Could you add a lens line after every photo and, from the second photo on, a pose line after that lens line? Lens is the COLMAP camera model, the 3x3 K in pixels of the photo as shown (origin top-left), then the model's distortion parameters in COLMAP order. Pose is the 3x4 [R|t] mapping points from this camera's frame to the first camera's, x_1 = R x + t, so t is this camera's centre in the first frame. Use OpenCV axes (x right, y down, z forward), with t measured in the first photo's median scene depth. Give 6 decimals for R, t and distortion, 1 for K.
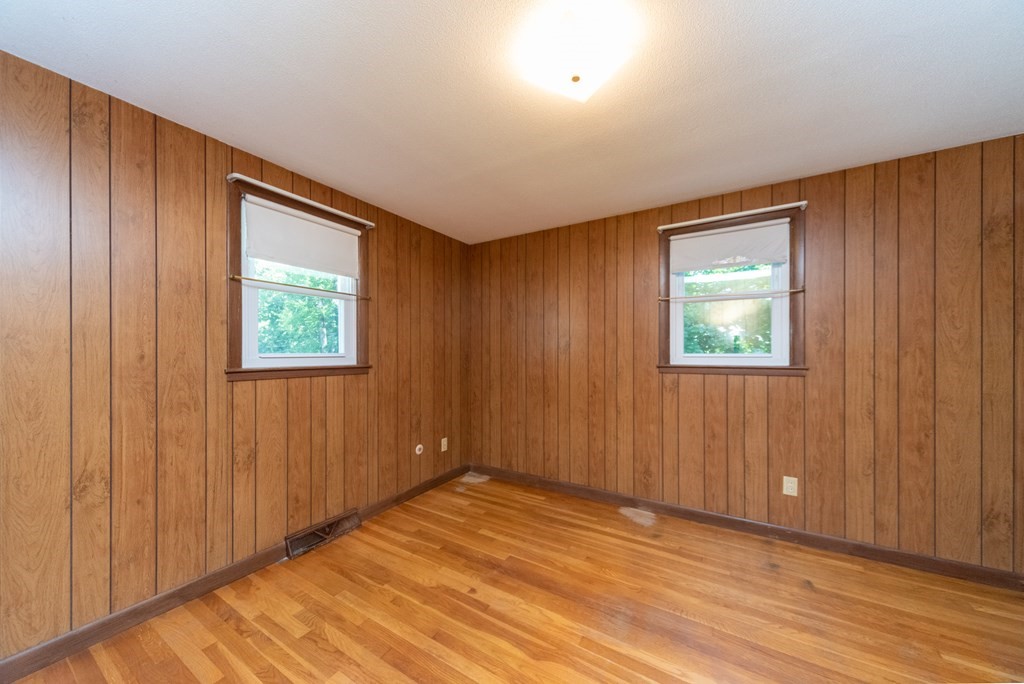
lens RADIAL K [[353.4, 0, 507.0], [0, 353.4, 351.0], [0, 0, 1]] dist [0.004360, -0.001204]
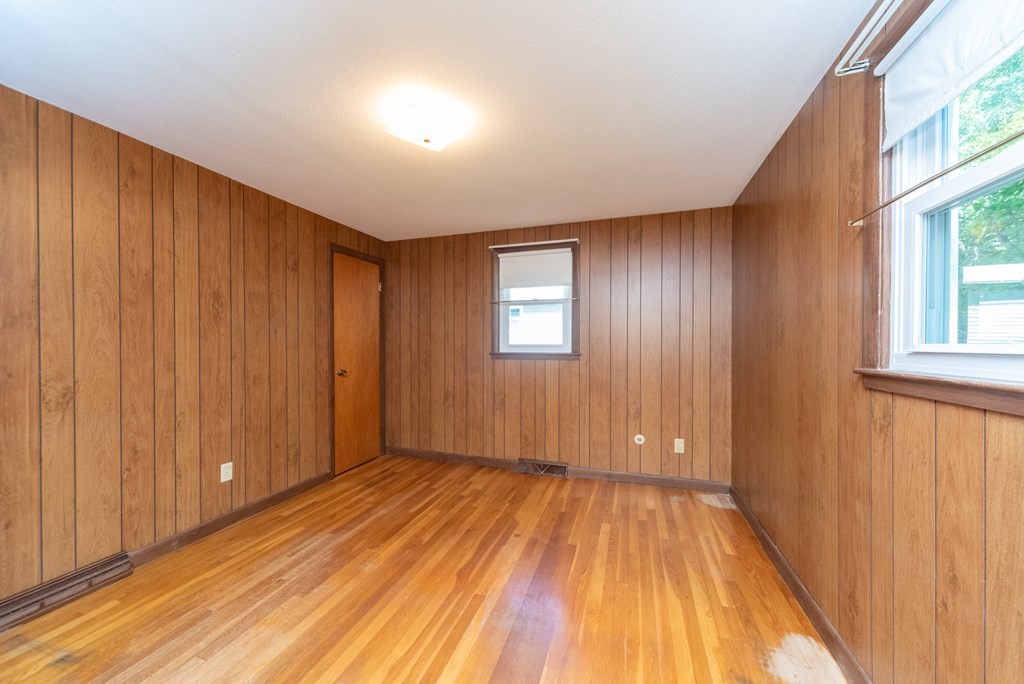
lens RADIAL K [[353.4, 0, 503.7], [0, 353.4, 345.0], [0, 0, 1]] dist [0.004360, -0.001204]
pose [[0.242537, 0.004051, -0.970134, 0.754310], [0.003551, 0.999981, 0.005063, 0.003762], [0.970136, -0.004673, 0.242518, 0.454337]]
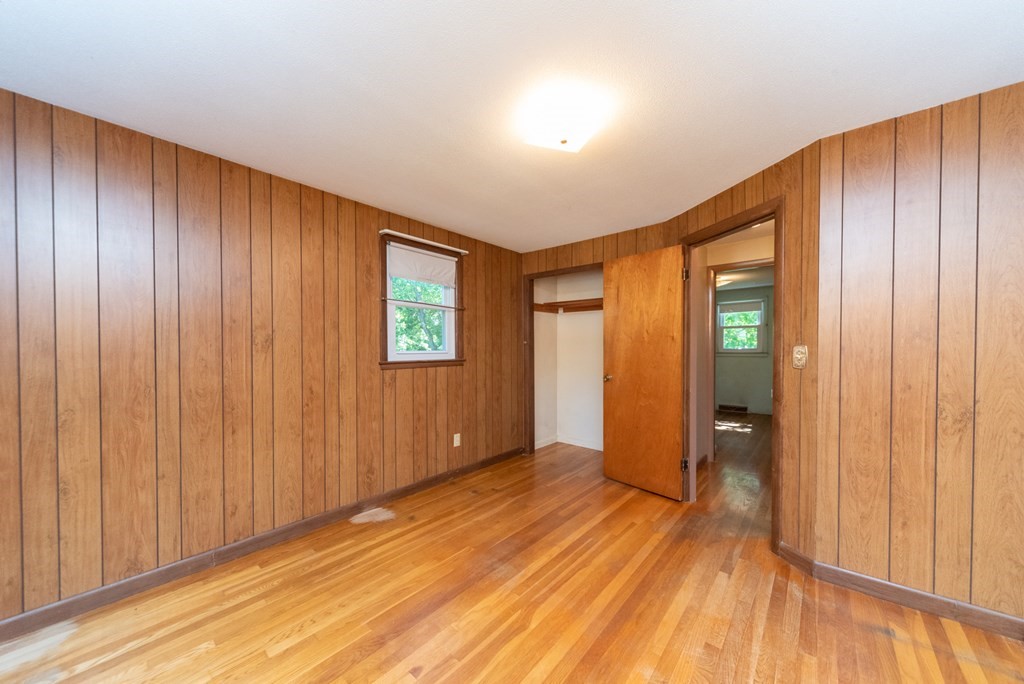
lens RADIAL K [[353.4, 0, 517.1], [0, 353.4, 349.2], [0, 0, 1]] dist [0.004360, -0.001204]
pose [[0.154599, -0.001712, 0.987976, -0.554966], [-0.003869, 0.999990, 0.002338, -0.002692], [-0.987970, -0.004184, 0.154591, 0.468699]]
